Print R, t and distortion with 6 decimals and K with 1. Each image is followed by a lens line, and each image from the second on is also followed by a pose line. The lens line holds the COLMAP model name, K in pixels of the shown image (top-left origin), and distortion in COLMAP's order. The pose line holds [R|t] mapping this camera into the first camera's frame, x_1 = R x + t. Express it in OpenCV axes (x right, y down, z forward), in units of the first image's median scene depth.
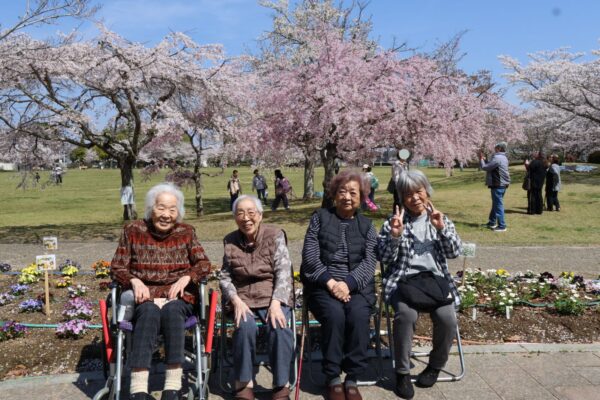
lens RADIAL K [[564.1, 0, 296.4], [0, 564.1, 199.7], [0, 0, 1]] dist [0.026218, 0.000000]
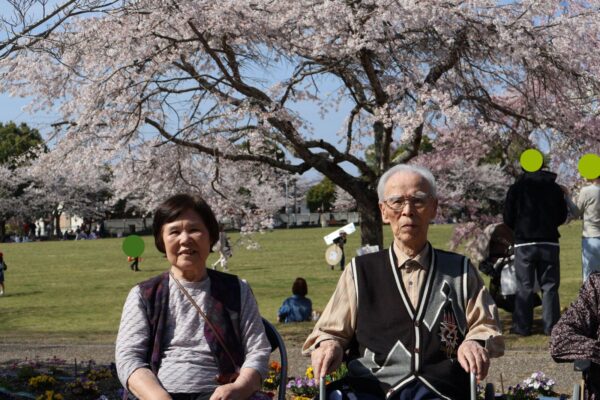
lens RADIAL K [[1233.2, 0, 299.4], [0, 1233.2, 197.9], [0, 0, 1]] dist [0.006425, 0.000000]
pose [[0.923071, -0.024296, -0.383860, 0.081233], [-0.005553, 0.997057, -0.076460, 0.022855], [0.384588, 0.072709, 0.920220, -0.061598]]
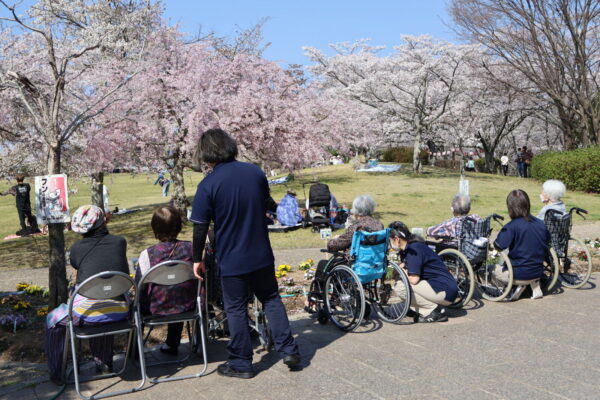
lens RADIAL K [[822.7, 0, 299.9], [0, 822.7, 200.2], [0, 0, 1]] dist [-0.010849, 0.000000]
pose [[0.914776, -0.047262, 0.401187, -0.335264], [0.057409, 0.998262, -0.013302, 0.014193], [-0.399861, 0.035200, 0.915900, -0.343294]]
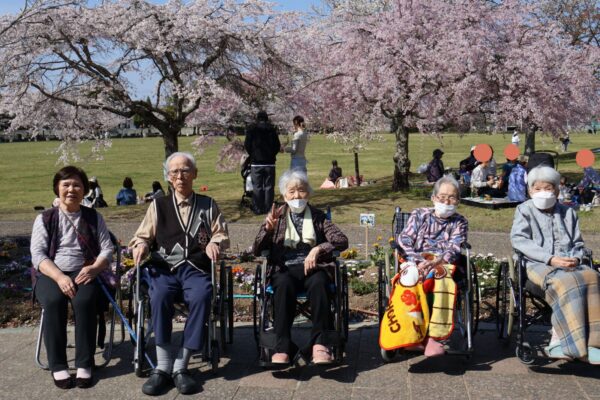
lens RADIAL K [[755.8, 0, 294.8], [0, 755.8, 199.4], [0, 0, 1]] dist [0.023624, 0.000000]
pose [[0.983892, 0.012849, -0.178304, 0.115590], [-0.007130, 0.999440, 0.032678, -0.002686], [0.178624, -0.030881, 0.983433, -0.141176]]
